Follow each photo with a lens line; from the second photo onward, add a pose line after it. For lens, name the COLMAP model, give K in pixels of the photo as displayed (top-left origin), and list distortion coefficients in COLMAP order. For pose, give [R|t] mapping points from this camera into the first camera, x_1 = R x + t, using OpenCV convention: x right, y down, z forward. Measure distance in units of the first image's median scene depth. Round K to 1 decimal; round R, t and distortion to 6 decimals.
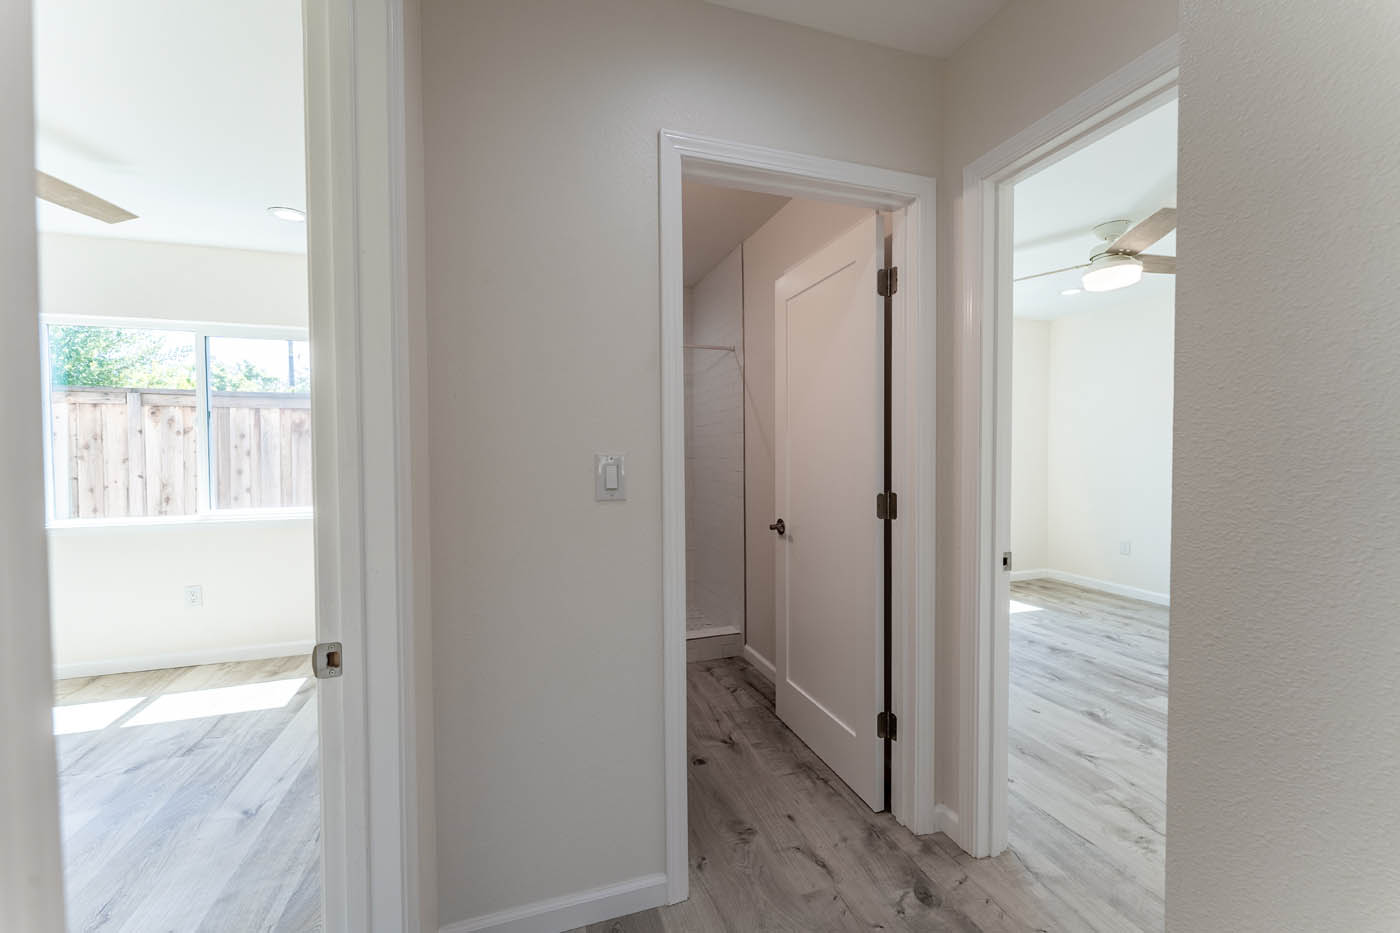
lens RADIAL K [[557.8, 0, 696.2], [0, 557.8, 466.9], [0, 0, 1]] dist [0.000066, -0.000176]
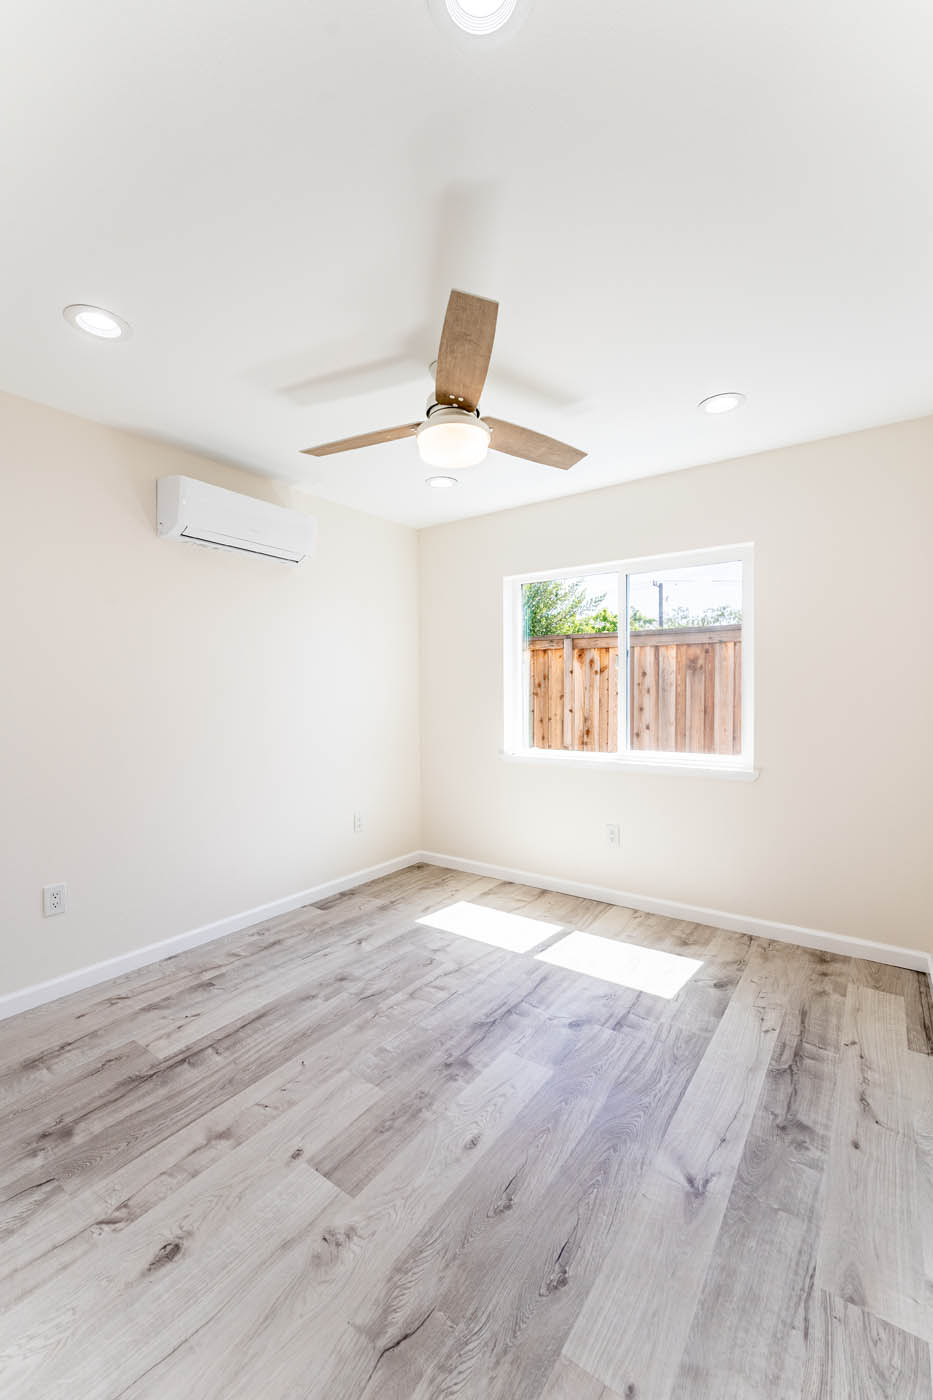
lens RADIAL K [[576.2, 0, 466.5], [0, 576.2, 700.0], [0, 0, 1]] dist [-0.000054, 0.000058]
pose [[0.585245, 0.017978, -0.810657, -0.155321], [-0.018492, 0.999790, 0.008822, -0.011958], [0.810646, 0.009828, 0.585455, 0.125033]]
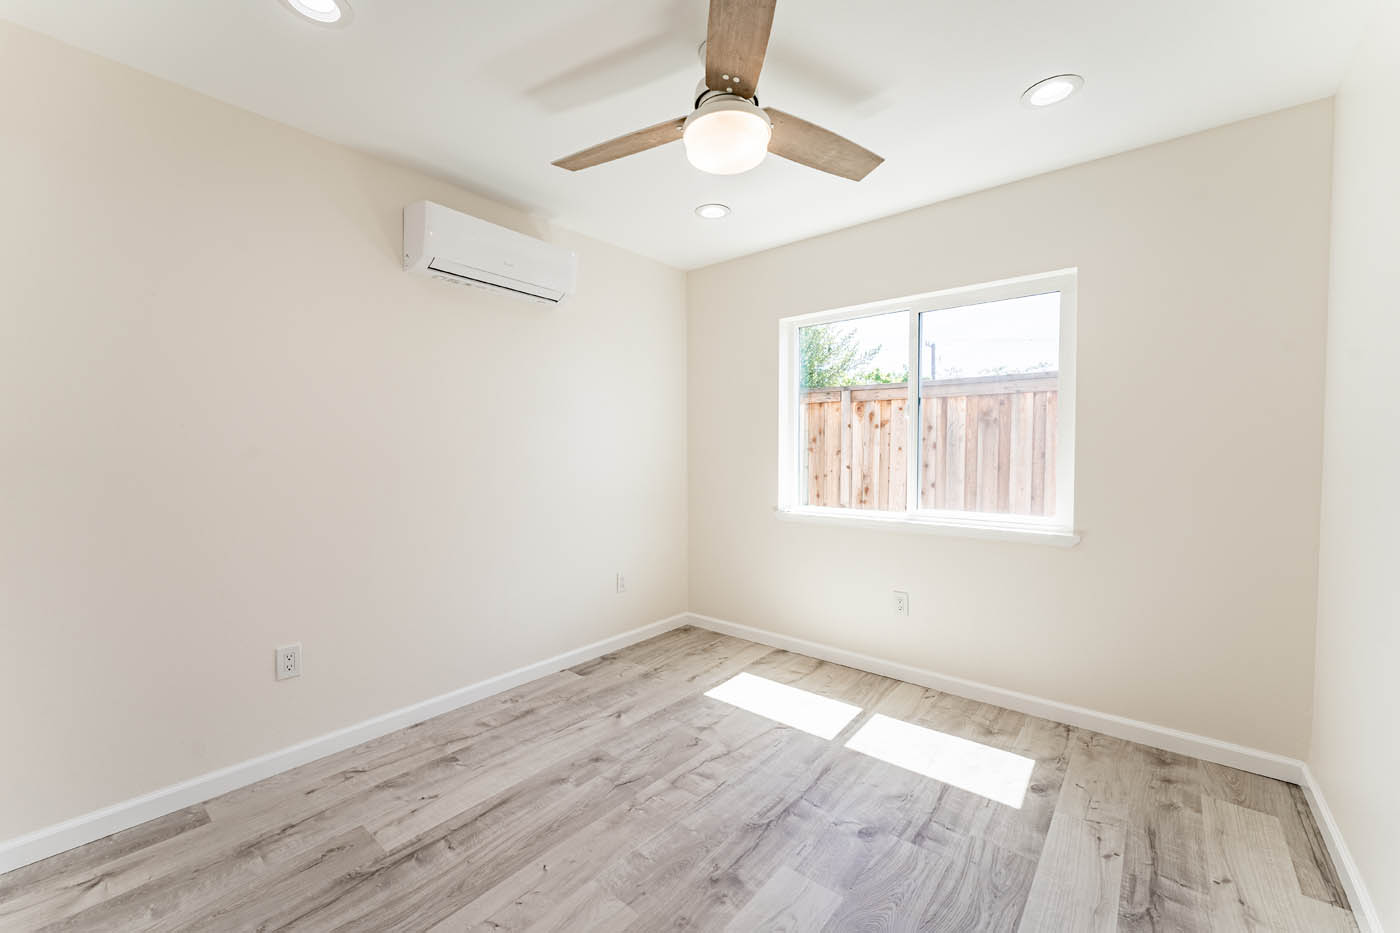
lens RADIAL K [[557.8, 0, 696.2], [0, 557.8, 466.9], [0, 0, 1]] dist [0.000066, -0.000176]
pose [[0.525180, 0.033426, -0.850334, -0.226031], [-0.025493, 0.999398, 0.023541, -0.001286], [0.850609, 0.009315, 0.525716, 0.173604]]
